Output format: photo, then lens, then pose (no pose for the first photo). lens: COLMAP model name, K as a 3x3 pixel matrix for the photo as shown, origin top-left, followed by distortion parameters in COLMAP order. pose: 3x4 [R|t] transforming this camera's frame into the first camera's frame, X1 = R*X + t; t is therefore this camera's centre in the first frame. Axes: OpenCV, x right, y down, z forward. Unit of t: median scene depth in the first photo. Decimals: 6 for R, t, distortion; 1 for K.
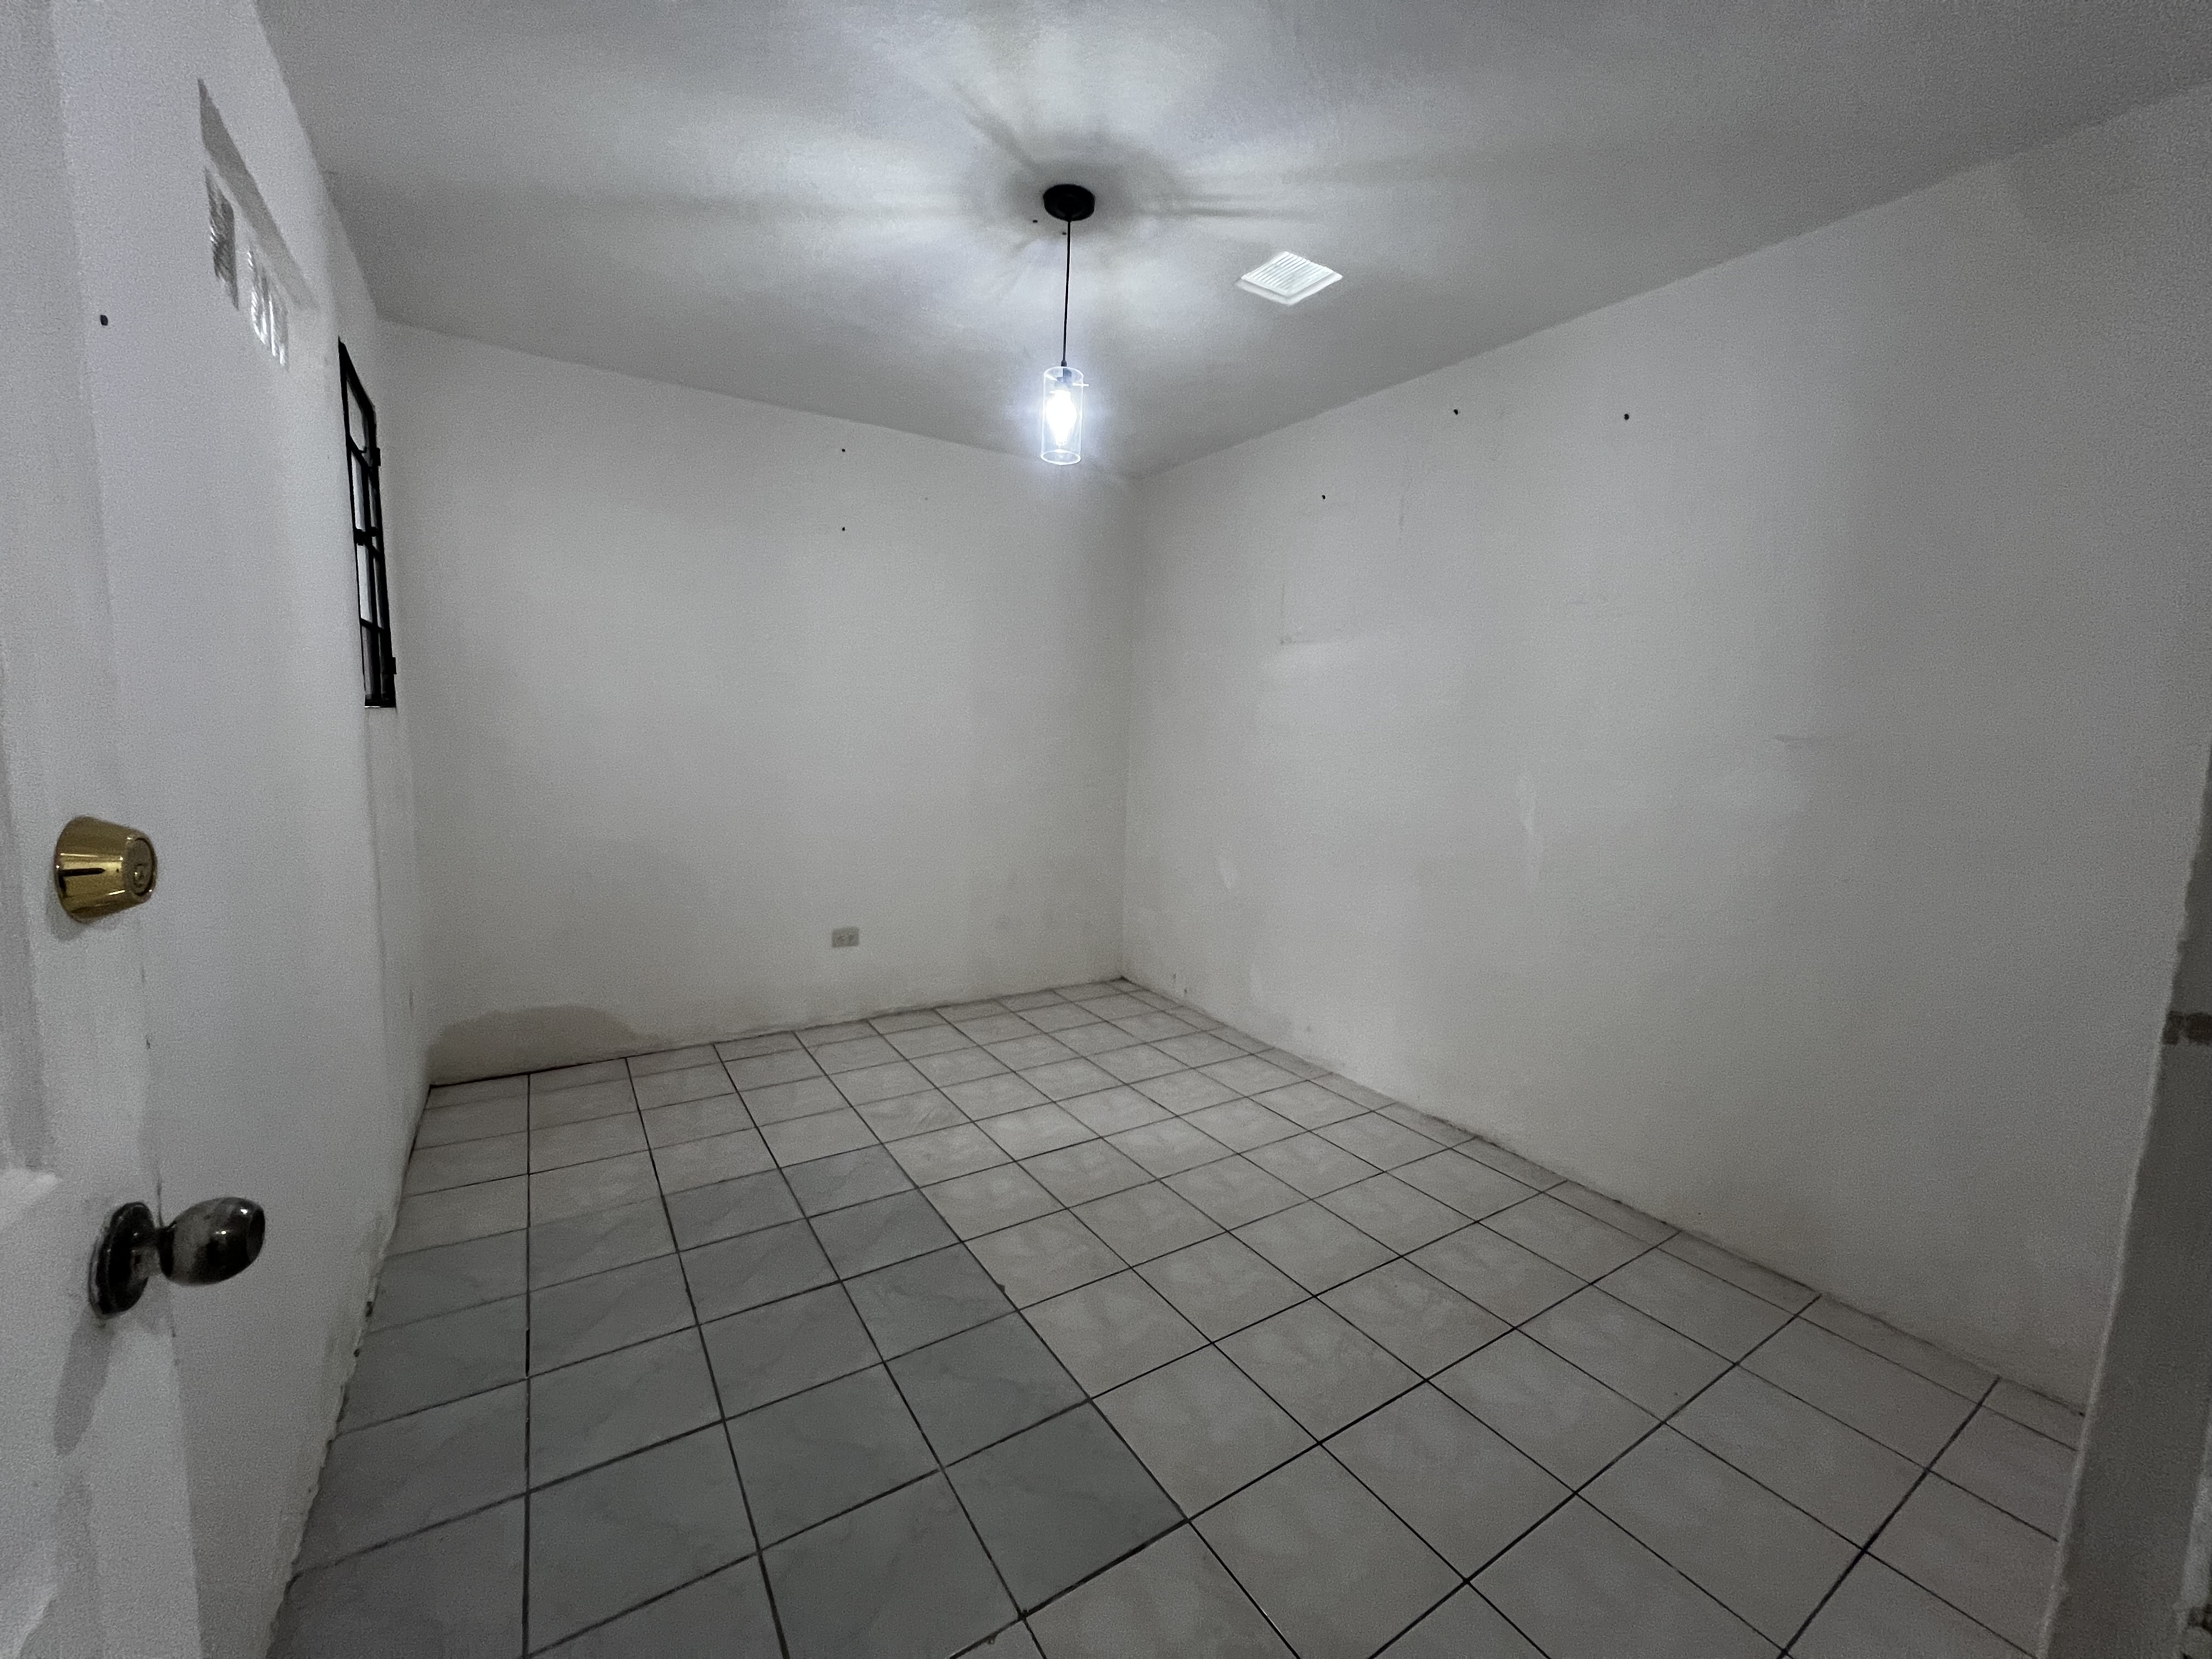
lens RADIAL K [[883.6, 0, 1106.0], [0, 883.6, 833.6], [0, 0, 1]] dist [0.001917, -0.000099]
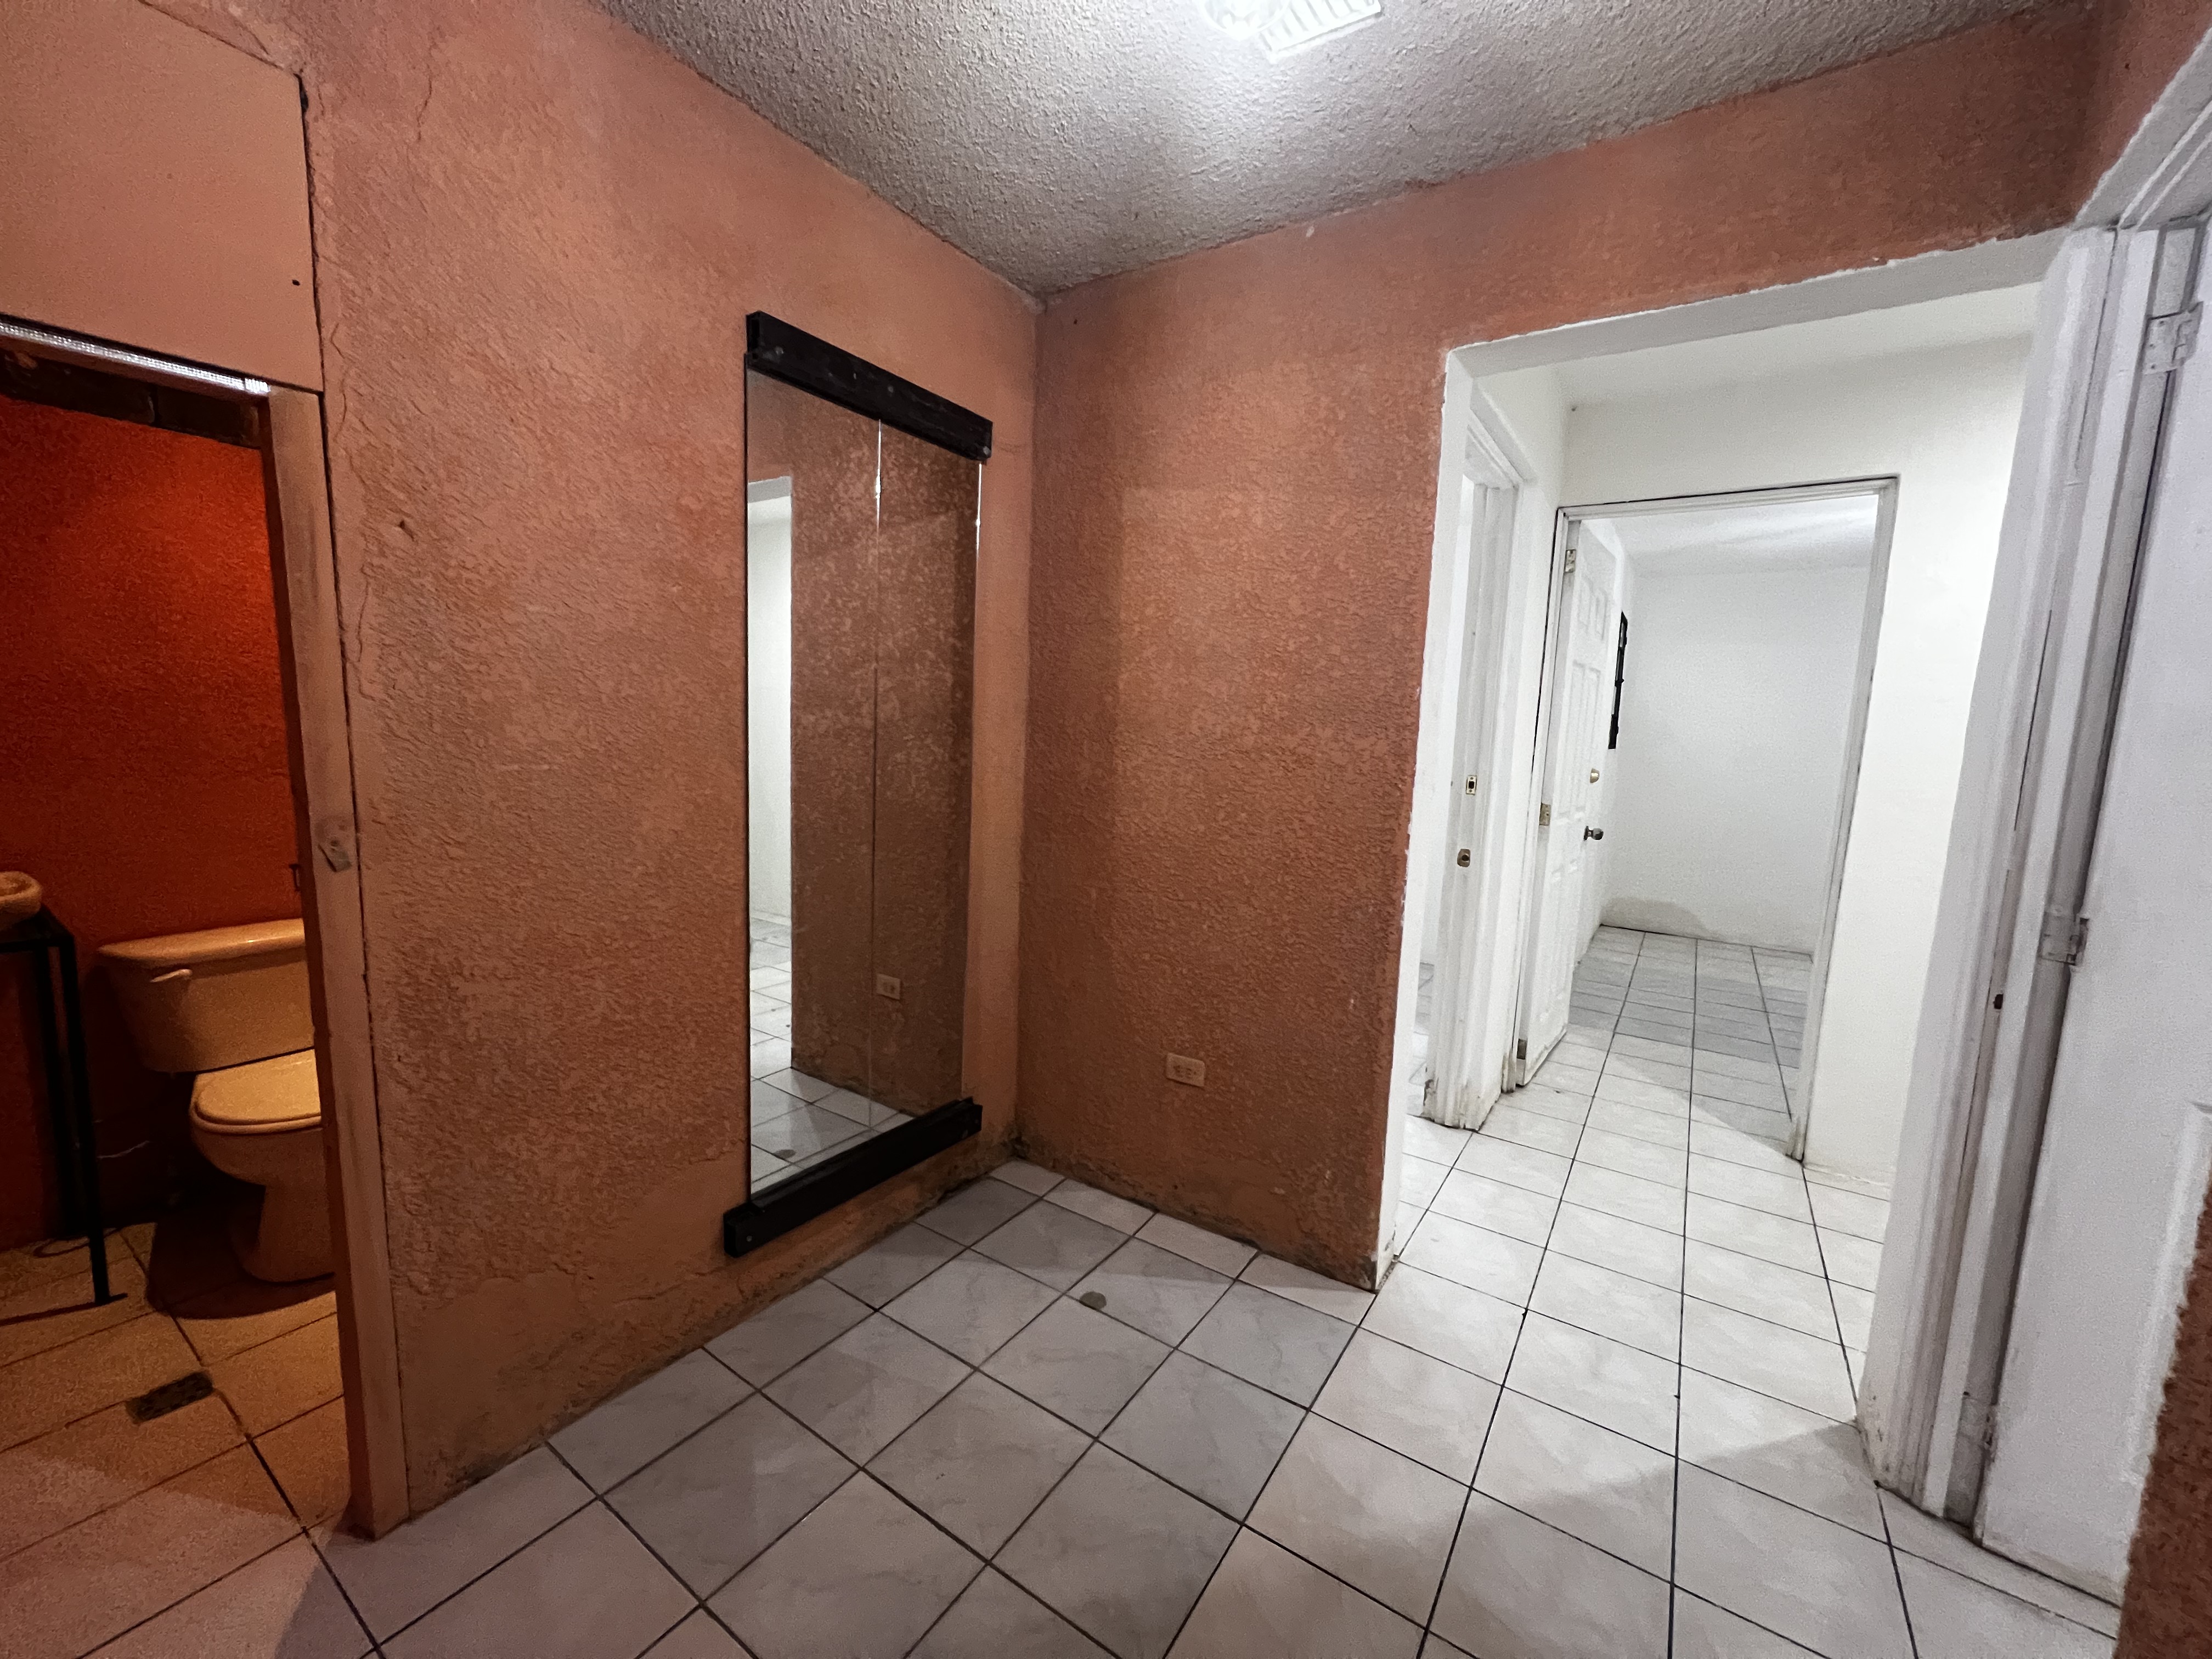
lens RADIAL K [[883.6, 0, 1106.0], [0, 883.6, 833.6], [0, 0, 1]] dist [0.001917, -0.000099]
pose [[0.395119, 0.095145, -0.913689, 0.689502], [-0.138085, 0.989472, 0.043323, 0.135886], [0.908192, 0.109049, 0.404098, -0.967040]]
